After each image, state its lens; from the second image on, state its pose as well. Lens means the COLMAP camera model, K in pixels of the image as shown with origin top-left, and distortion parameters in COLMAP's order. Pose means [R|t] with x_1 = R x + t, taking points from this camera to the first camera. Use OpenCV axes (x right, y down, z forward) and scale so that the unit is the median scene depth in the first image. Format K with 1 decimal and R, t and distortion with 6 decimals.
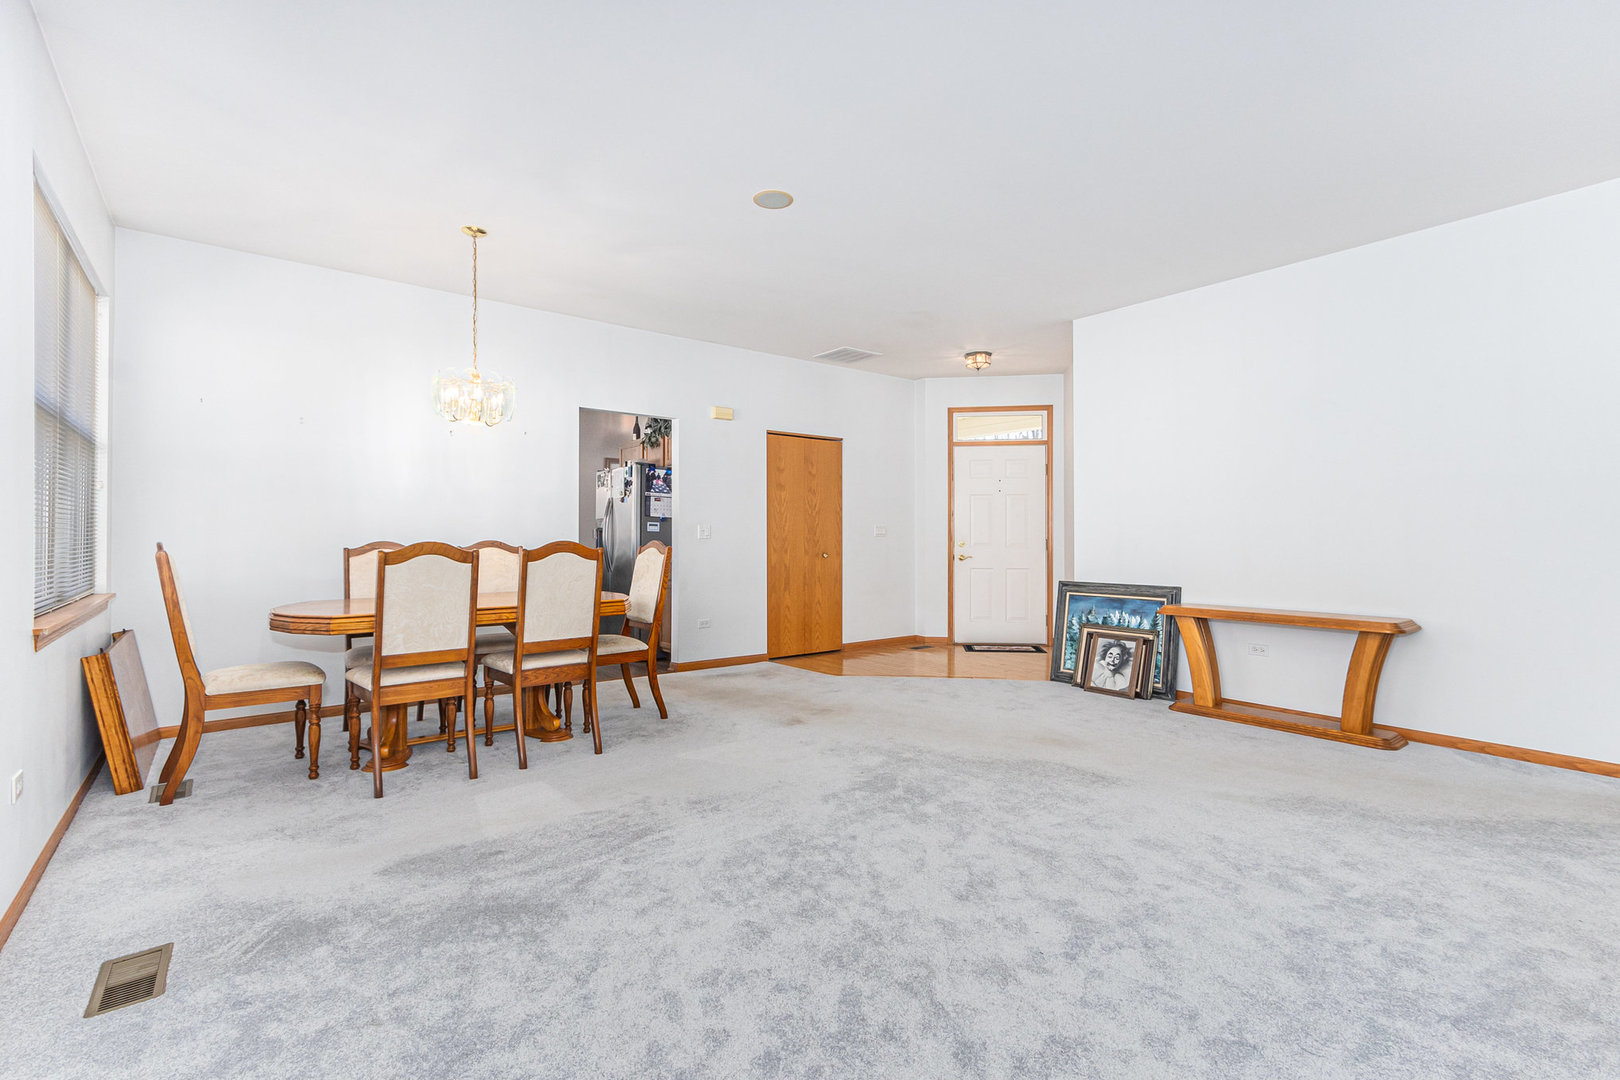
lens RADIAL K [[727.5, 0, 810.0], [0, 727.5, 540.0], [0, 0, 1]] dist [0.000360, -0.000035]
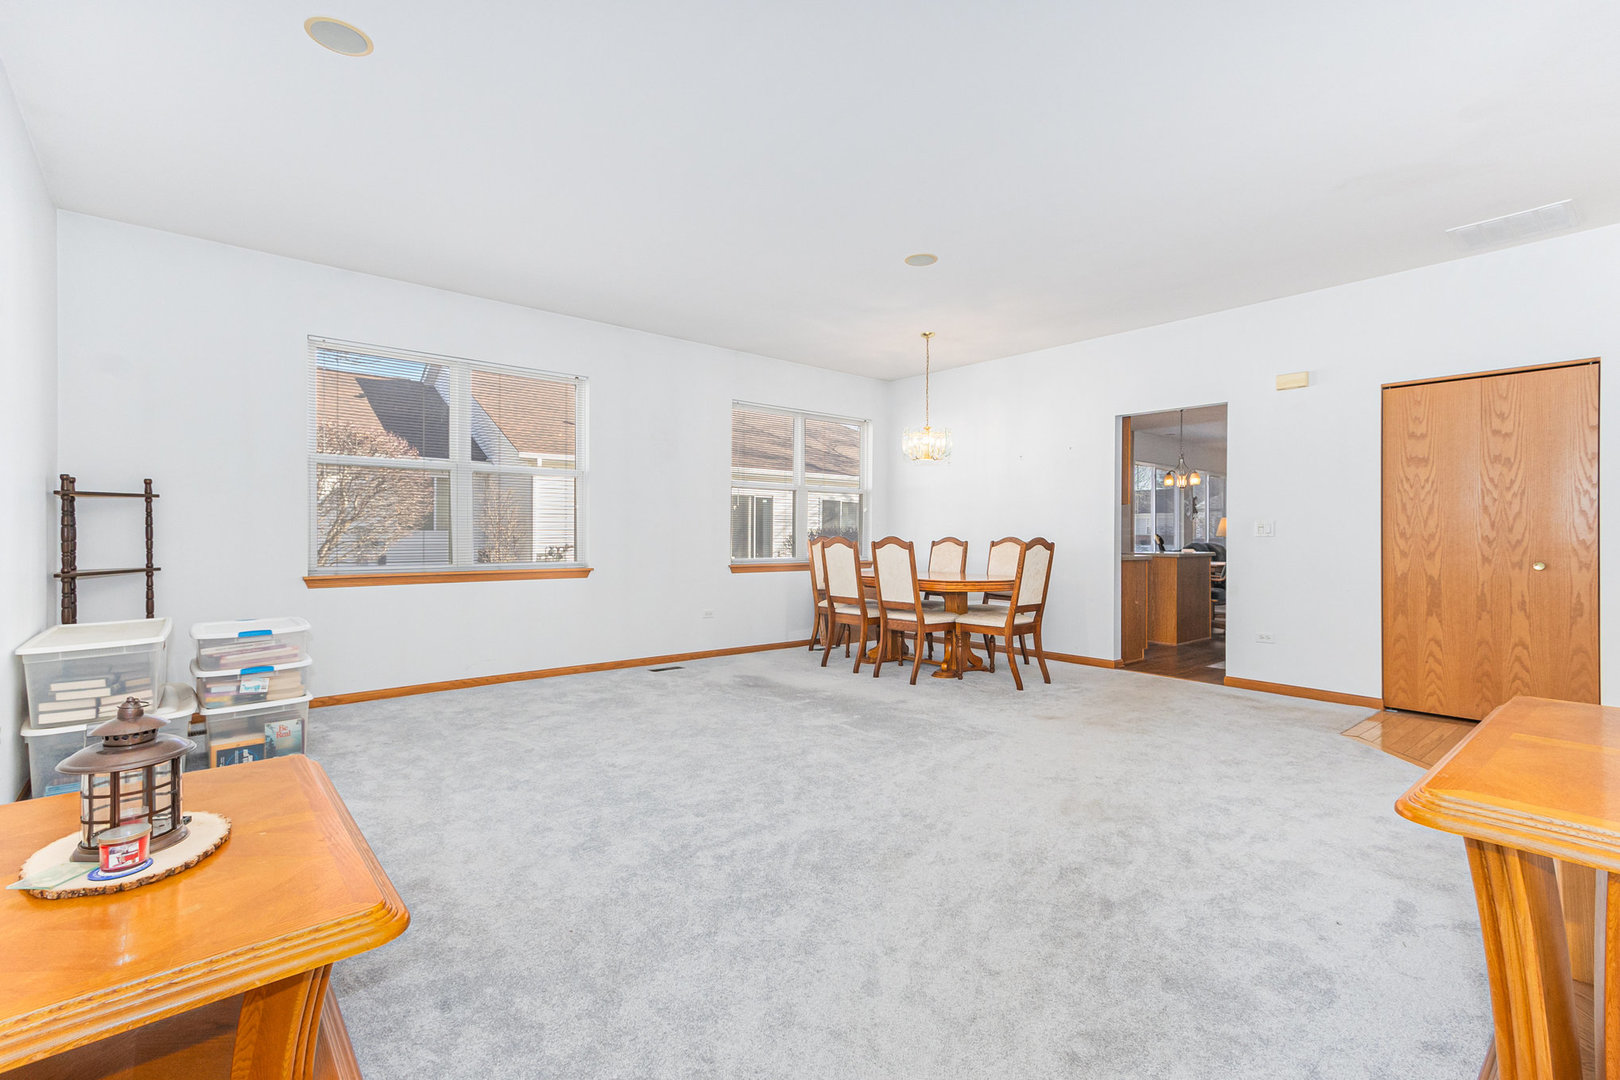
lens RADIAL K [[717.1, 0, 791.3], [0, 717.1, 540.5], [0, 0, 1]] dist [0.000866, -0.000173]
pose [[0.025963, 0.025940, -0.999326, 0.712082], [0.000744, 0.999662, 0.025968, -0.019295], [0.999663, -0.001418, 0.025935, 0.460143]]
